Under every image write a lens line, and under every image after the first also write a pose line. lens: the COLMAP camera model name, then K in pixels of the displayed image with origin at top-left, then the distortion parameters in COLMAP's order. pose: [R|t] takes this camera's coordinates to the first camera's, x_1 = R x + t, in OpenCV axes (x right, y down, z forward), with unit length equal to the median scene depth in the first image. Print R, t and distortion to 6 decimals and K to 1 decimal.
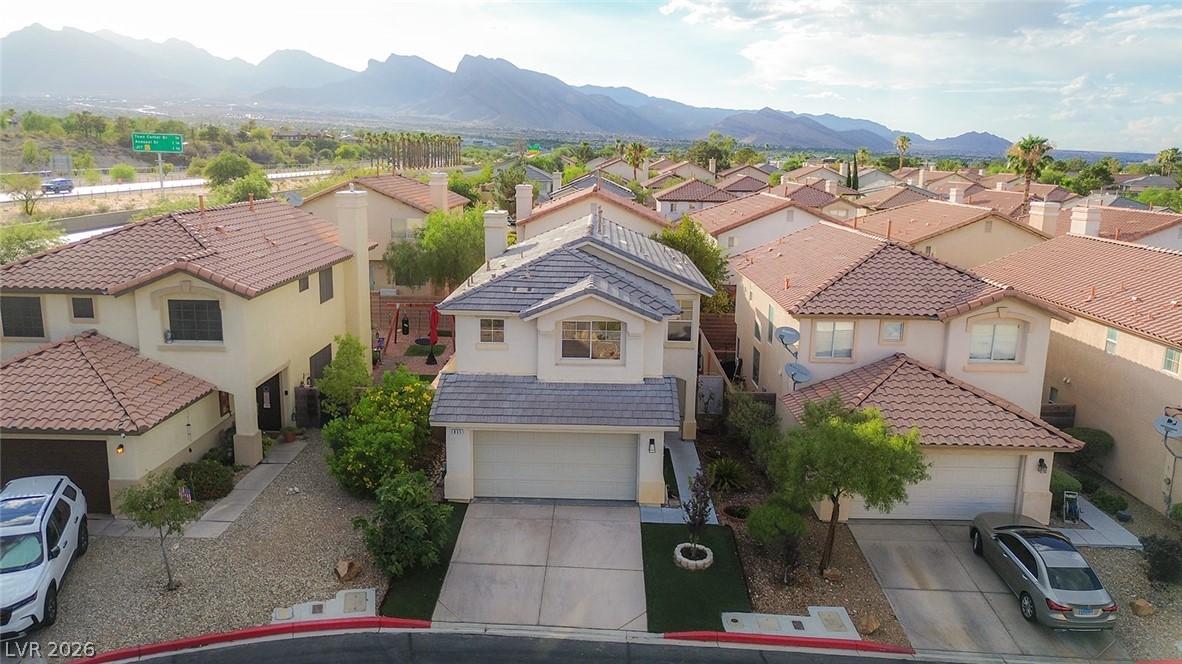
lens RADIAL K [[859.6, 0, 591.0], [0, 859.6, 332.0], [0, 0, 1]] dist [0.074206, -0.084592]
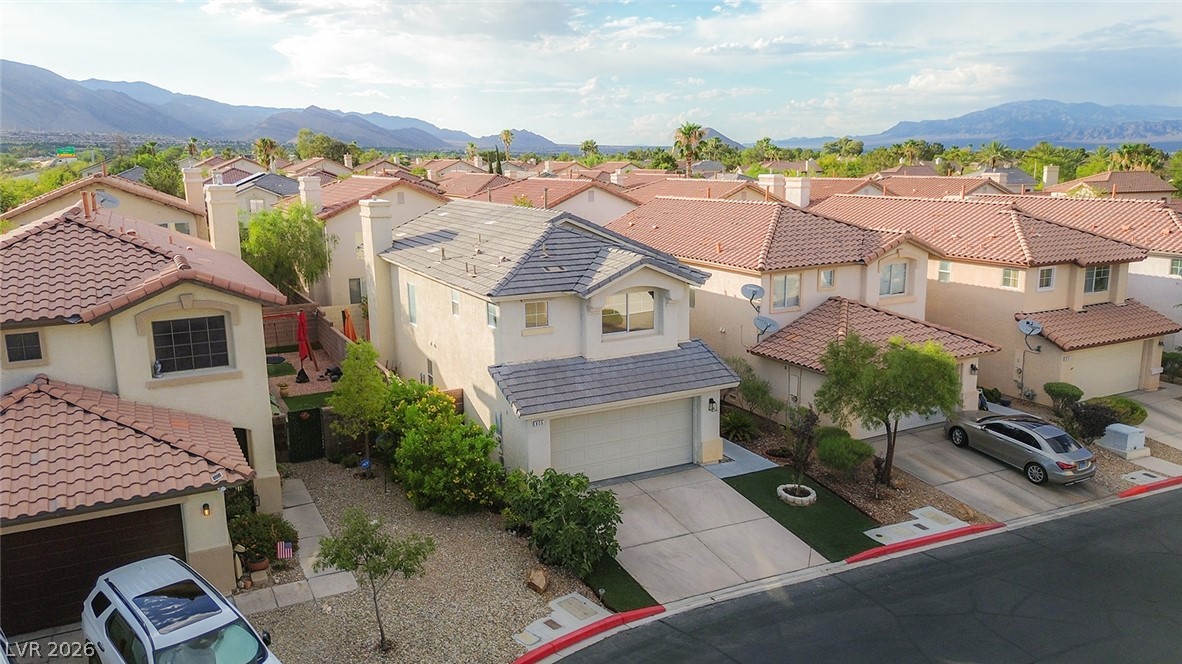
lens RADIAL K [[875.4, 0, 589.7], [0, 875.4, 337.1], [0, 0, 1]] dist [0.075754, -0.089114]
pose [[0.882160, -0.125690, 0.453868, -0.514665], [0.124533, 0.991681, 0.032578, -0.001123], [-0.454187, 0.027782, 0.890473, 0.125159]]
